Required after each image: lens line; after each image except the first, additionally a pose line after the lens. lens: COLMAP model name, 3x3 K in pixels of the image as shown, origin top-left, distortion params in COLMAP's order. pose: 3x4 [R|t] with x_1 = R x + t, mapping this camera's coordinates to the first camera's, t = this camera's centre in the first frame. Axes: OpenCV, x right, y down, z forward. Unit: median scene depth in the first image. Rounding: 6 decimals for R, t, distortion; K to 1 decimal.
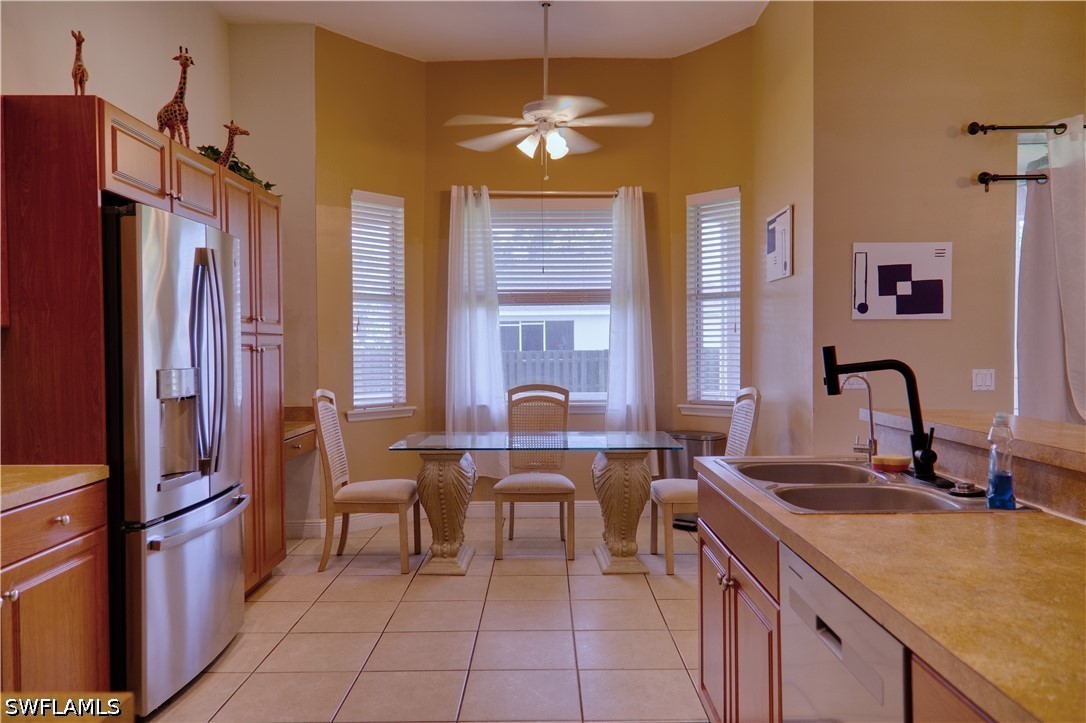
lens RADIAL K [[786.5, 0, 536.9], [0, 786.5, 354.8], [0, 0, 1]] dist [0.017673, 0.013909]
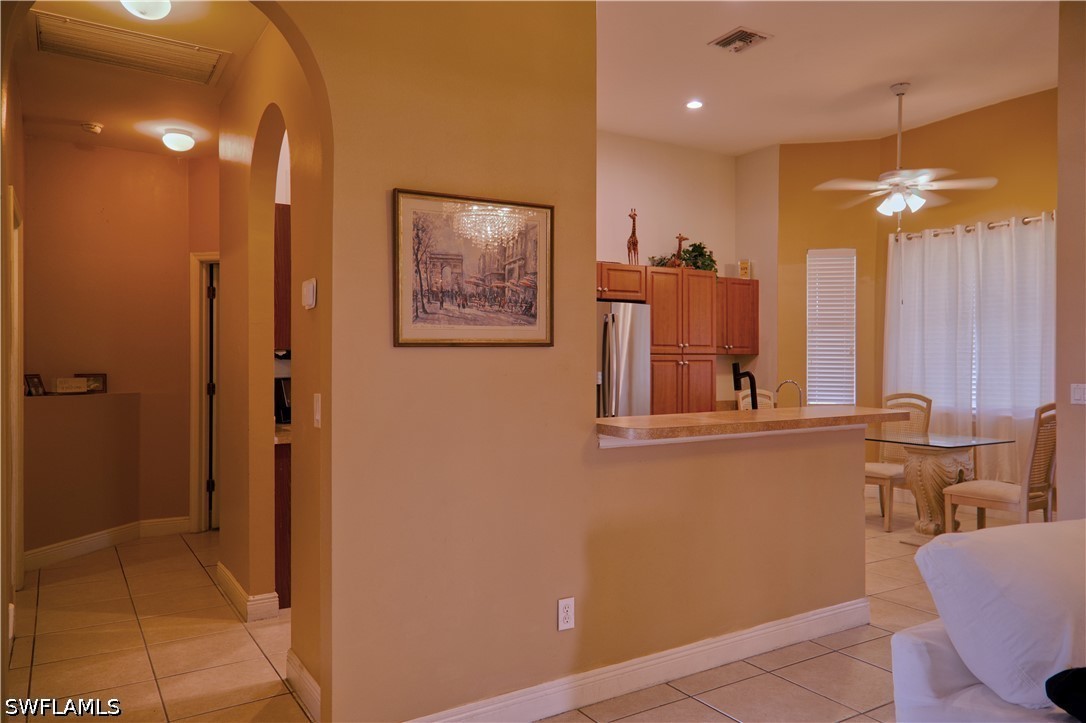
lens RADIAL K [[786.5, 0, 535.1], [0, 786.5, 362.8], [0, 0, 1]] dist [0.017673, 0.013909]
pose [[0.531021, 0.010550, -0.847293, 0.922157], [-0.018231, 0.999833, 0.001024, -0.001987], [0.847163, 0.014903, 0.531125, -0.204452]]
